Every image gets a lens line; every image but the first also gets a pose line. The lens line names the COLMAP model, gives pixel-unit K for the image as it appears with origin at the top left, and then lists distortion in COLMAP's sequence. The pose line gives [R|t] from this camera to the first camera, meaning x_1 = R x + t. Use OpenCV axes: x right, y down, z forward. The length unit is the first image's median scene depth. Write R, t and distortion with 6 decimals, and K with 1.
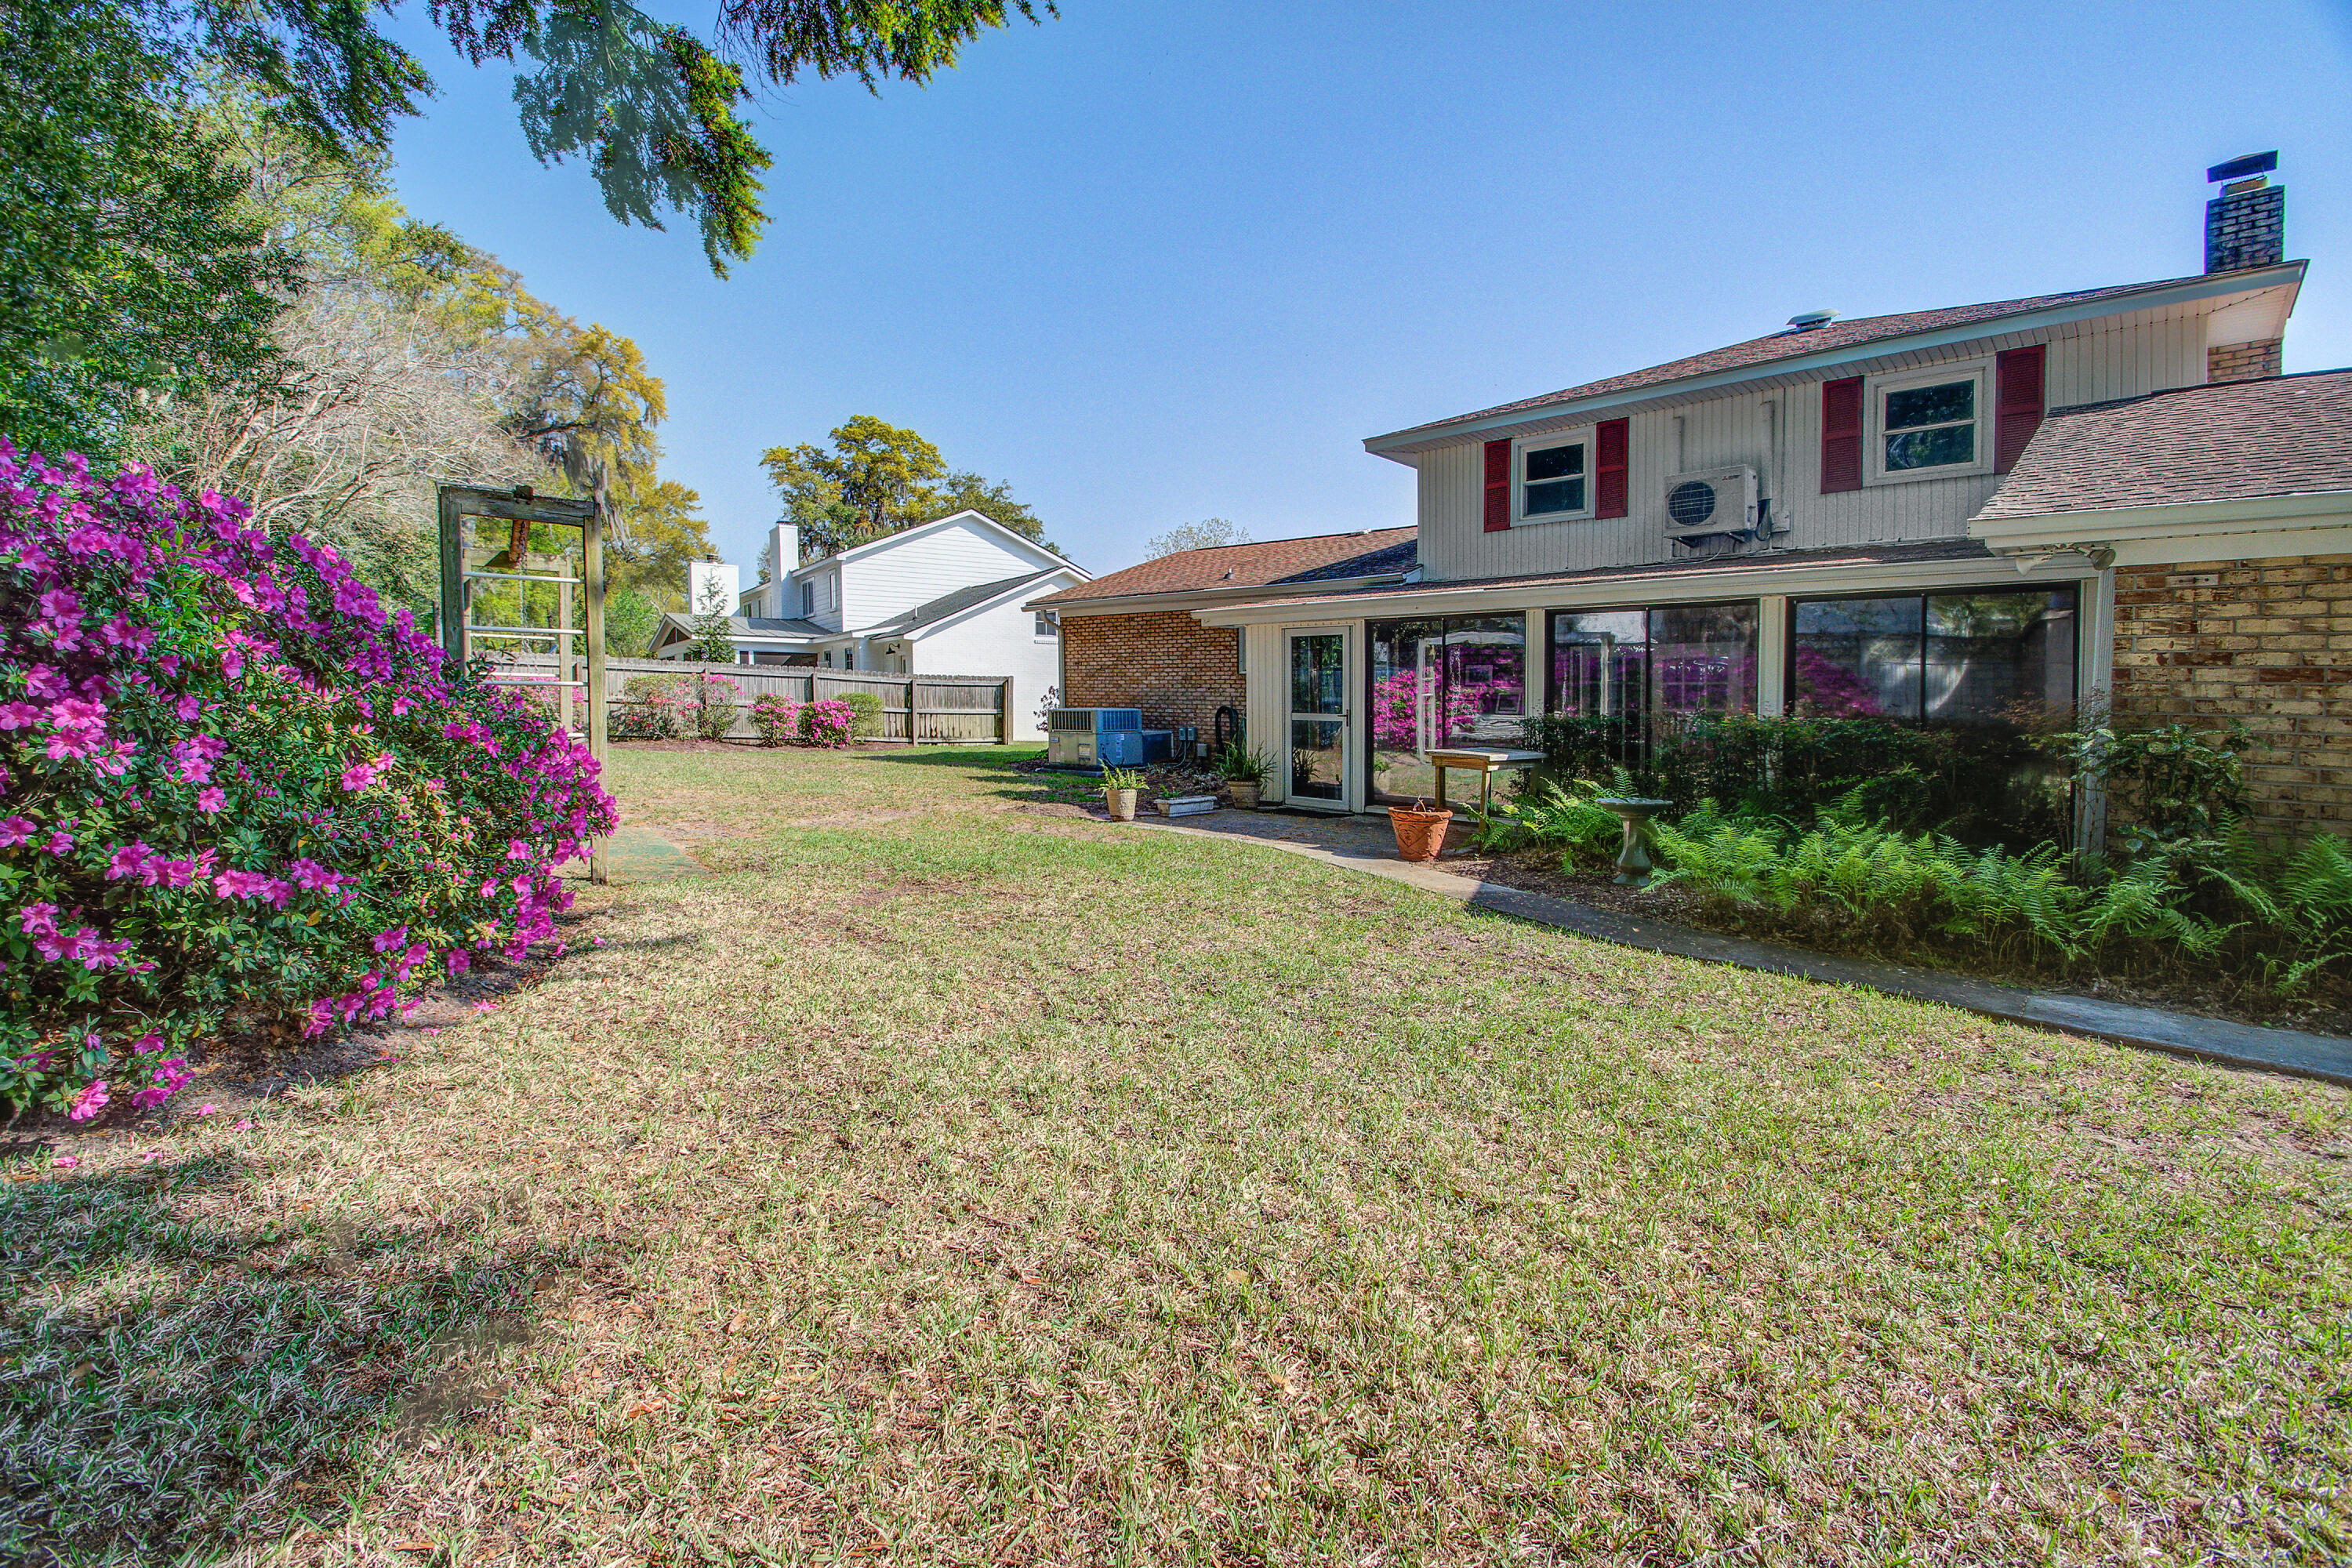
lens RADIAL K [[1055.8, 0, 1189.0], [0, 1055.8, 777.4], [0, 0, 1]] dist [-0.001924, -0.001504]
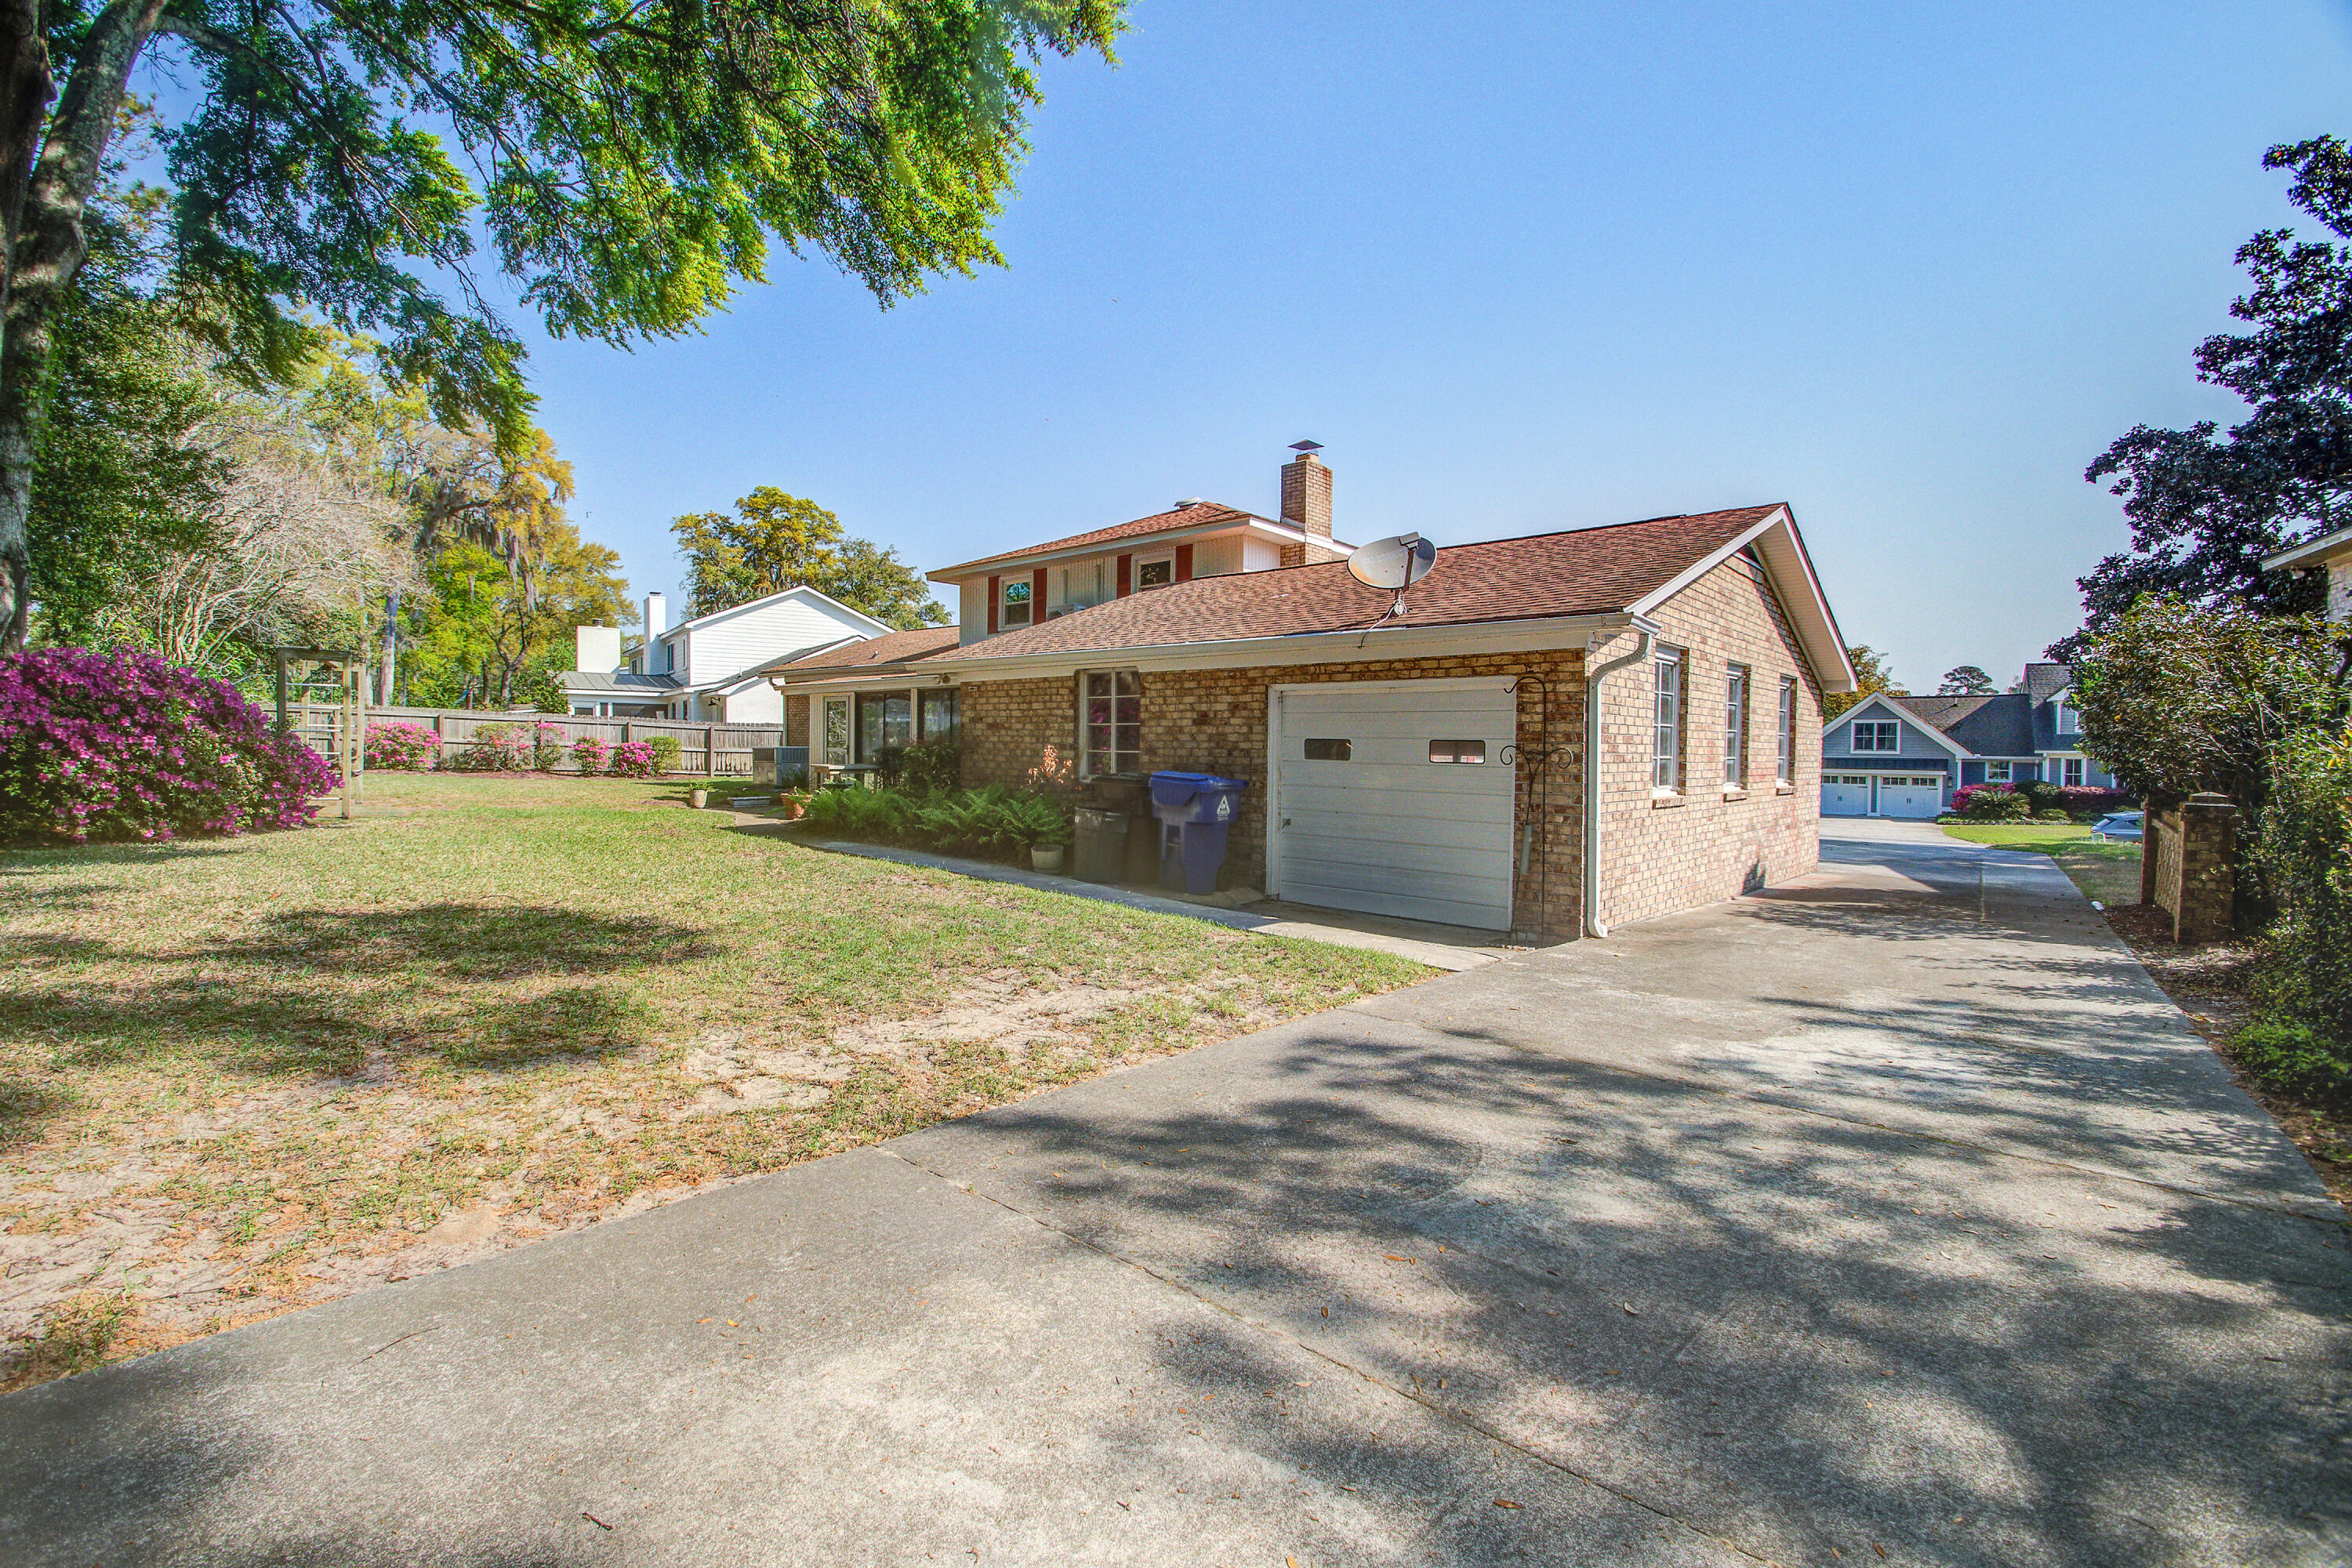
lens RADIAL K [[1055.8, 0, 1164.5], [0, 1055.8, 785.1], [0, 0, 1]] dist [-0.001924, -0.001504]
pose [[0.999852, -0.001603, 0.017113, 0.471702], [0.002197, 0.999394, -0.034745, 0.045105], [-0.017047, 0.034778, 0.999250, -0.527263]]
